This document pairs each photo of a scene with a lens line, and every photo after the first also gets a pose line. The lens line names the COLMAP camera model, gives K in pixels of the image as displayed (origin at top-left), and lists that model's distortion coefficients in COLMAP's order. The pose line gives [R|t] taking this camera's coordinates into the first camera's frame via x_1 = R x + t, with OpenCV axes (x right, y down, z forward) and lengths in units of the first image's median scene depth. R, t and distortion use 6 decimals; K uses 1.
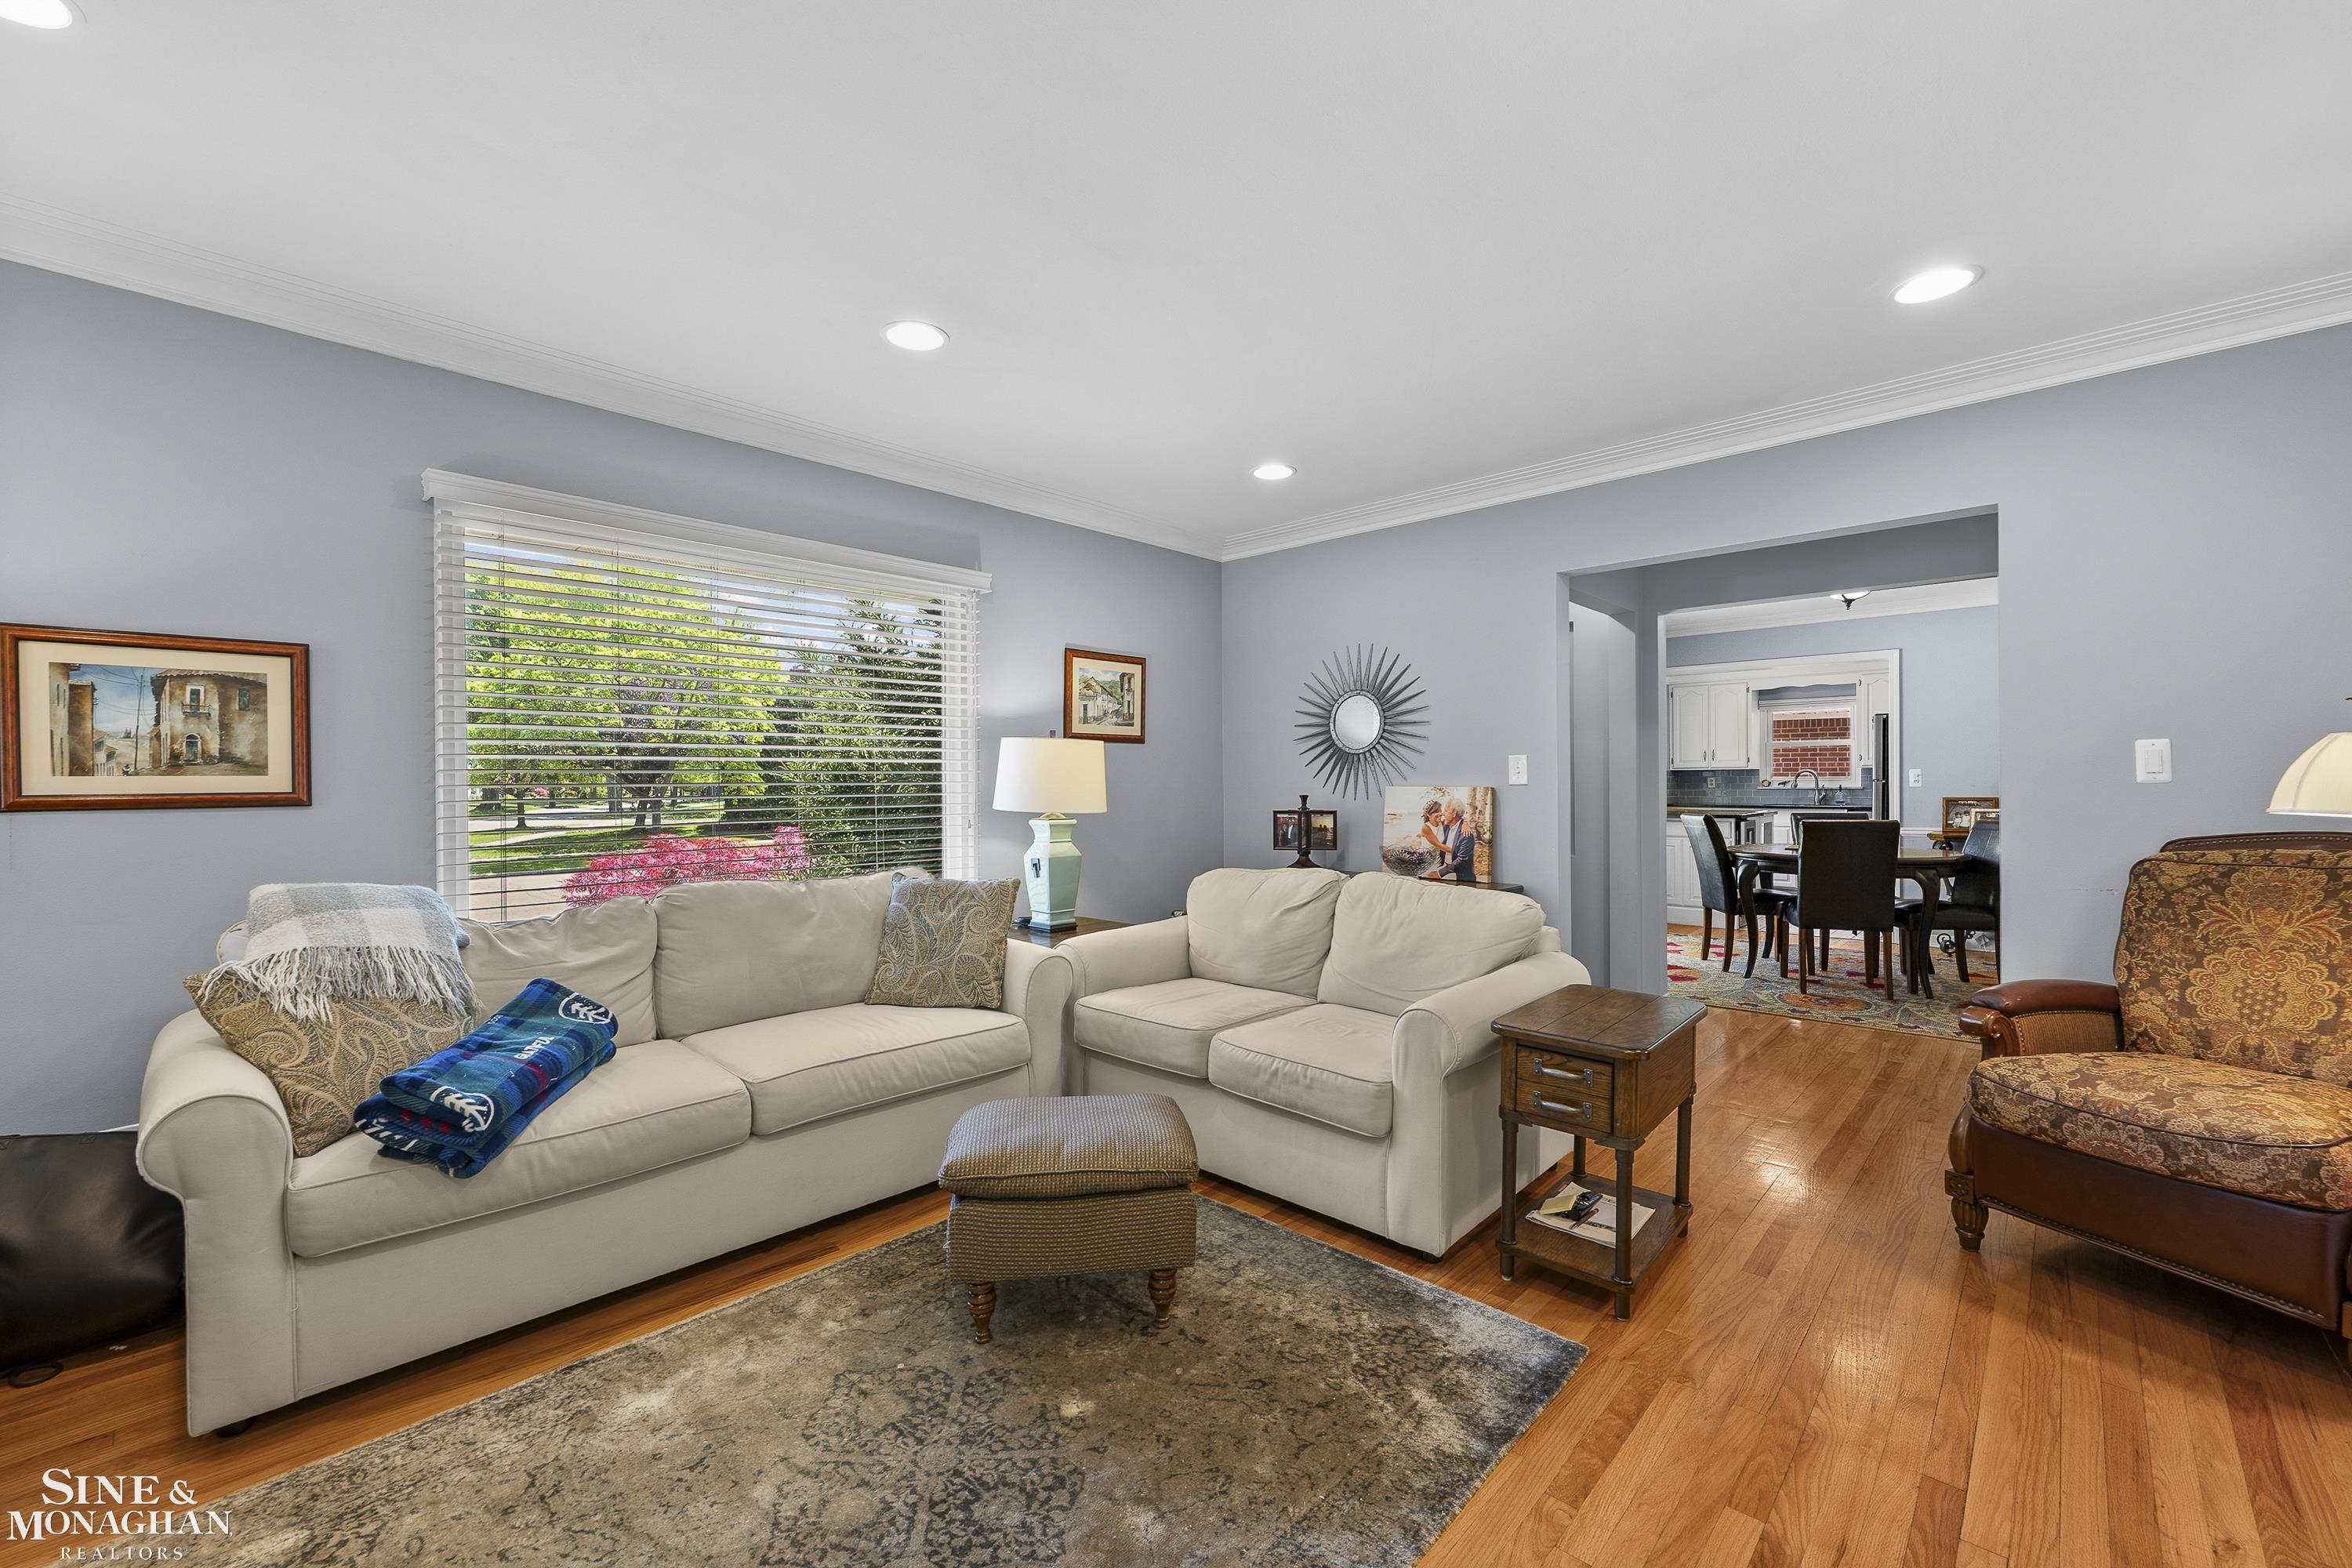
lens RADIAL K [[961.0, 0, 1154.6], [0, 961.0, 775.7], [0, 0, 1]] dist [-0.001344, 0.000390]
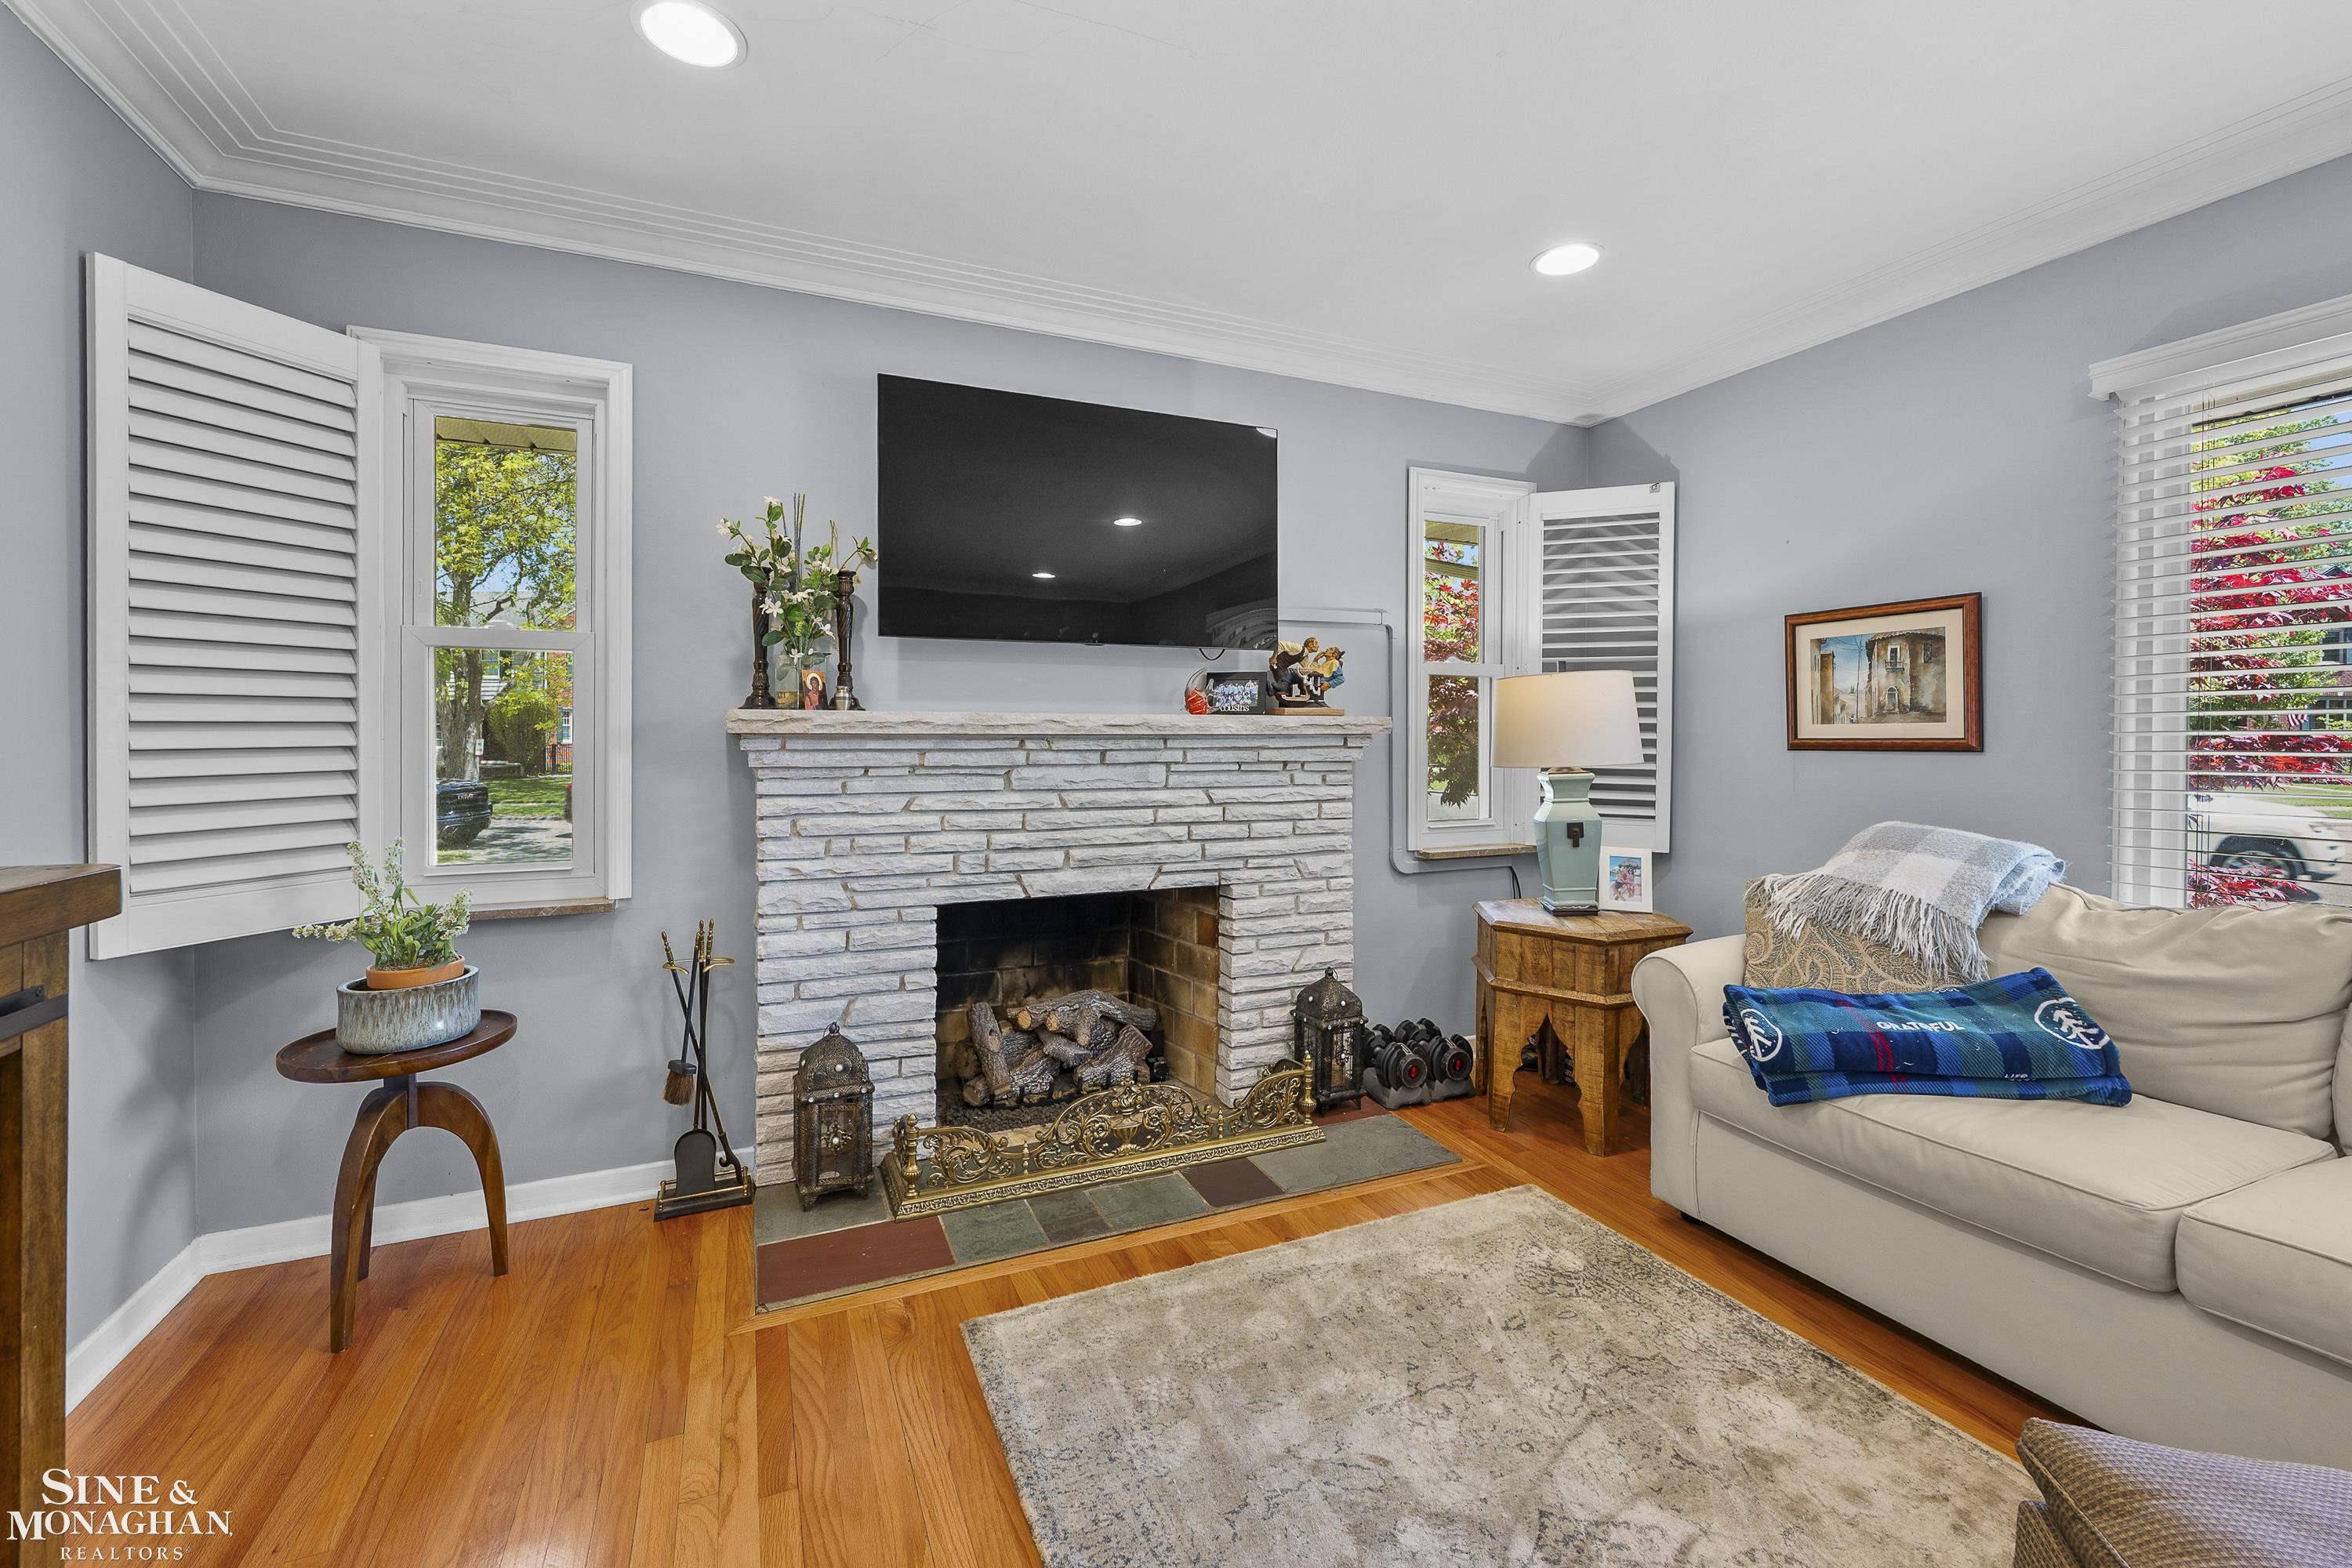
lens RADIAL K [[961.0, 0, 1159.5], [0, 961.0, 737.1], [0, 0, 1]] dist [-0.001344, 0.000390]
pose [[-0.380345, 0.005996, -0.924825, 0.402553], [0.005753, 0.999975, 0.004117, 0.006778], [0.924827, -0.003755, -0.380370, 0.621467]]
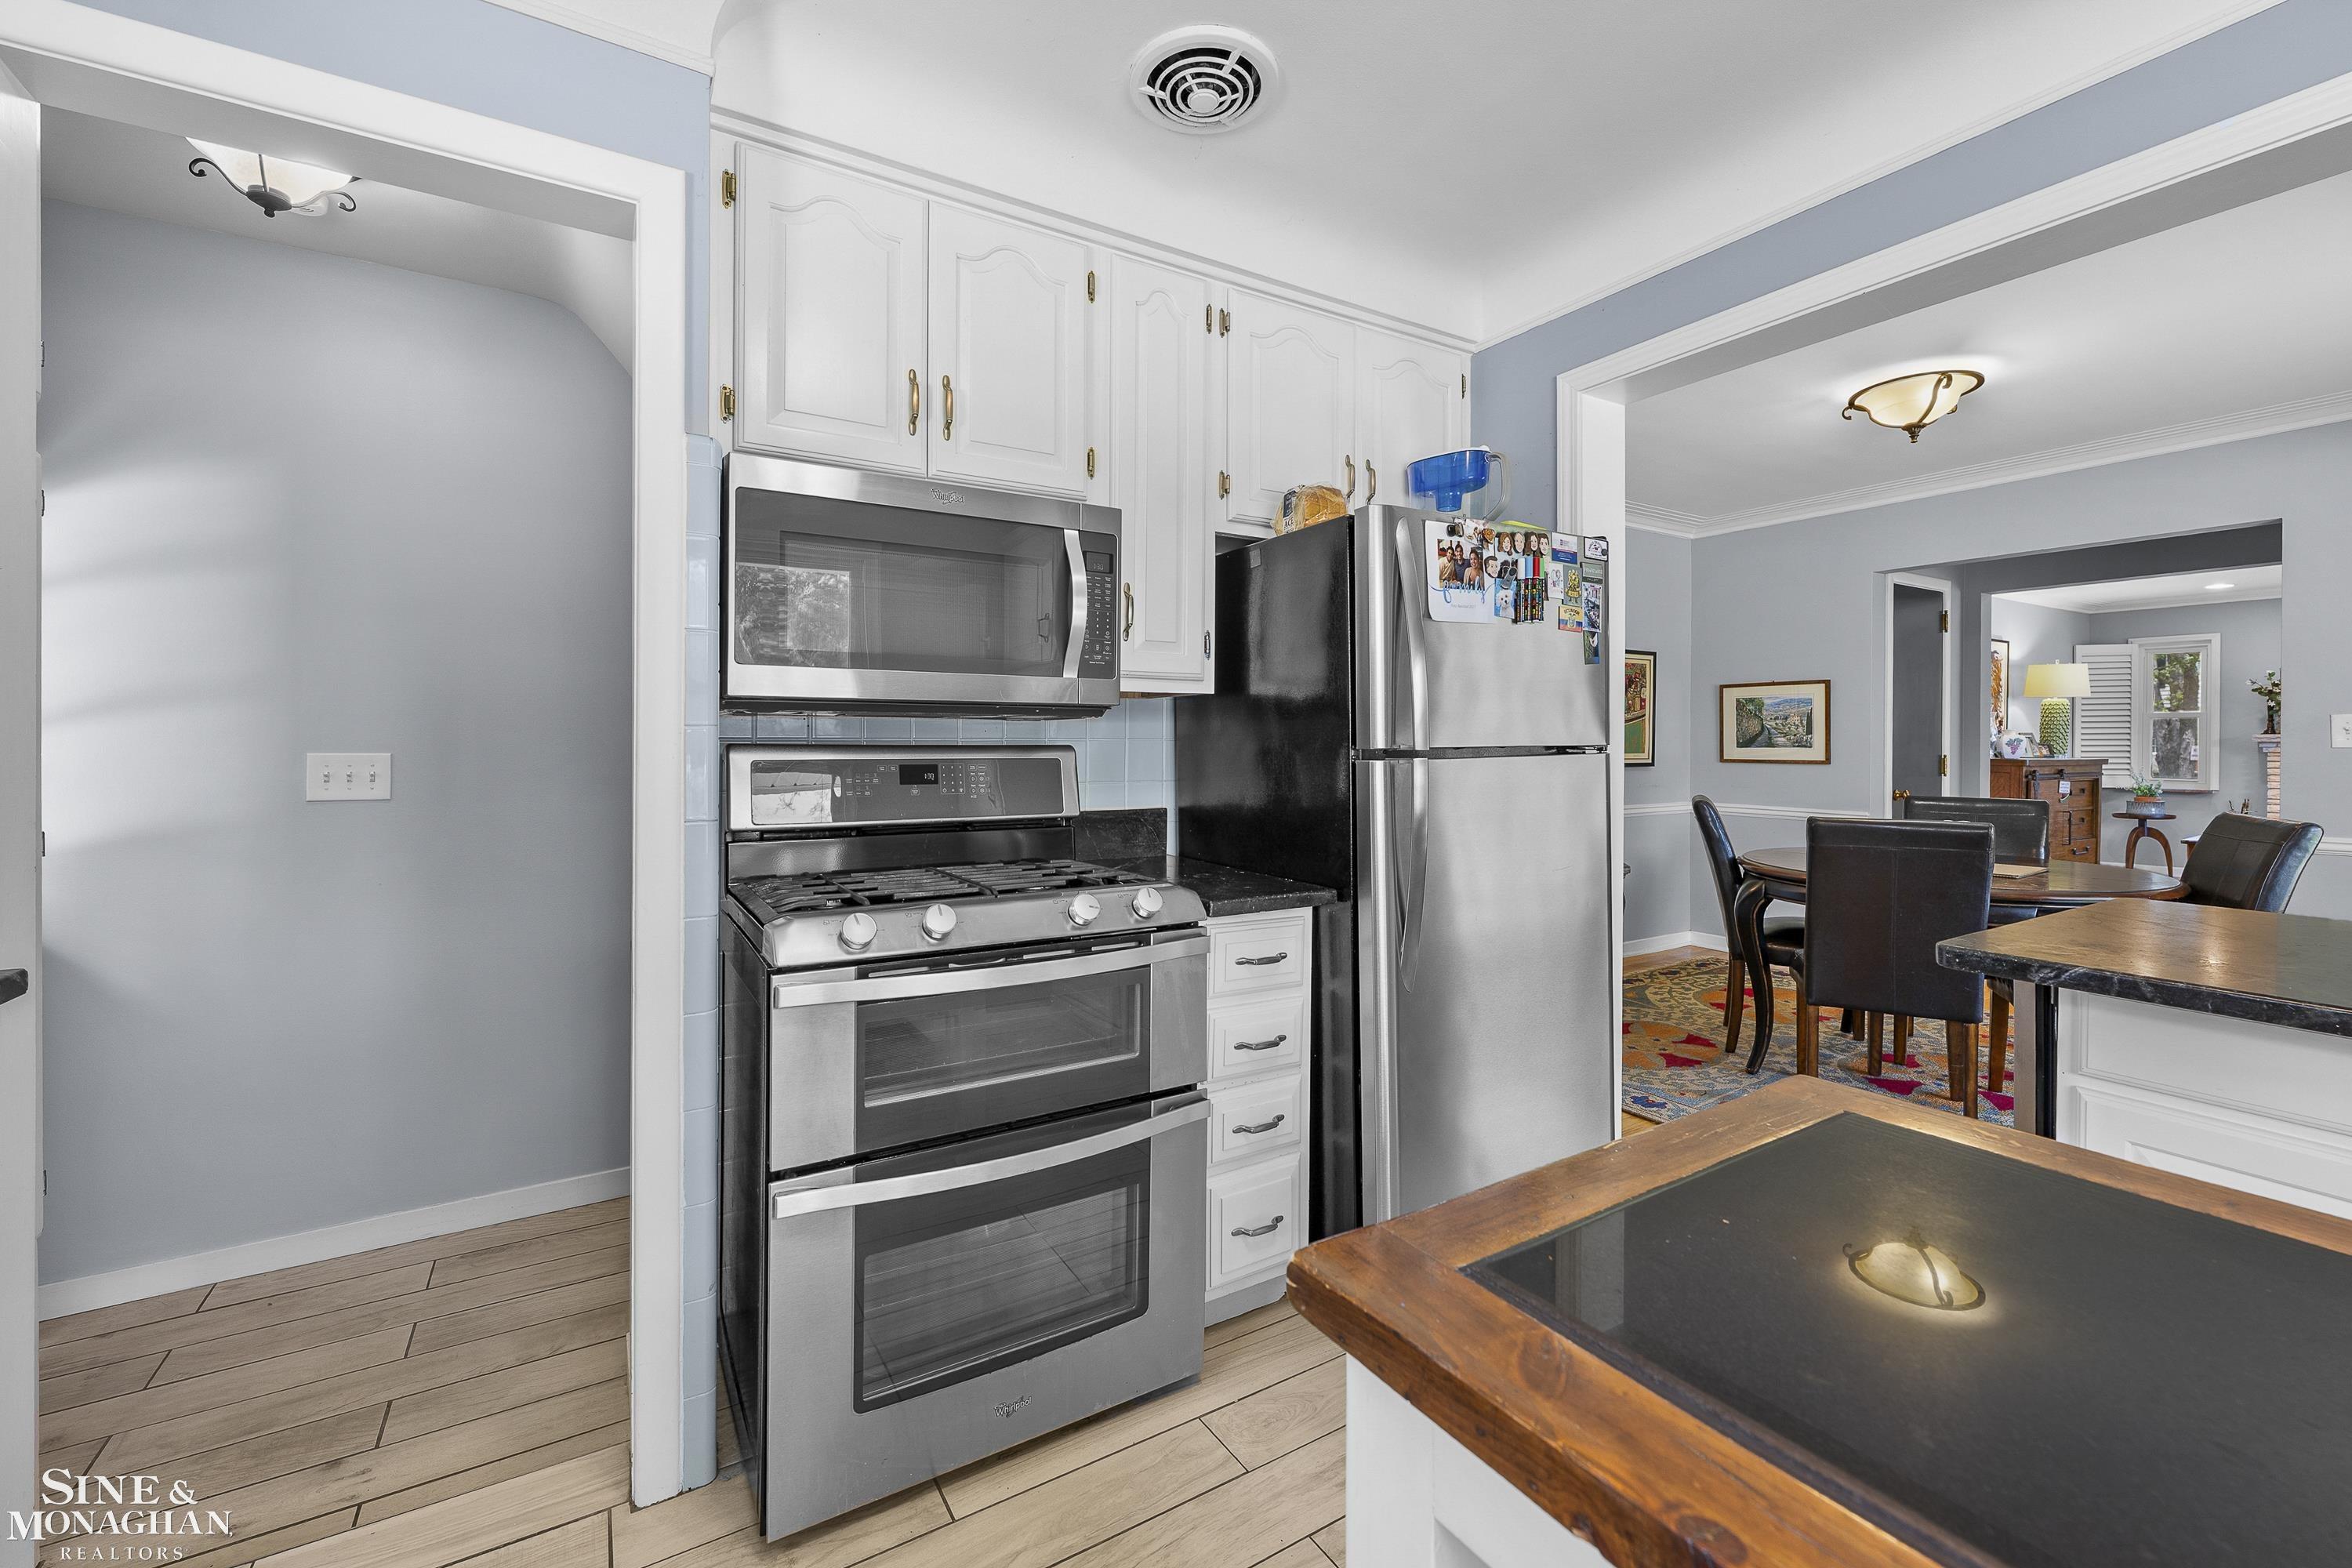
lens RADIAL K [[961.0, 0, 1171.5], [0, 961.0, 748.0], [0, 0, 1]] dist [-0.001344, 0.000390]
pose [[-0.966913, 0.000608, 0.255106, 2.459944], [0.000870, 0.999999, 0.000915, 0.018969], [-0.255105, 0.001106, -0.966913, 4.054751]]
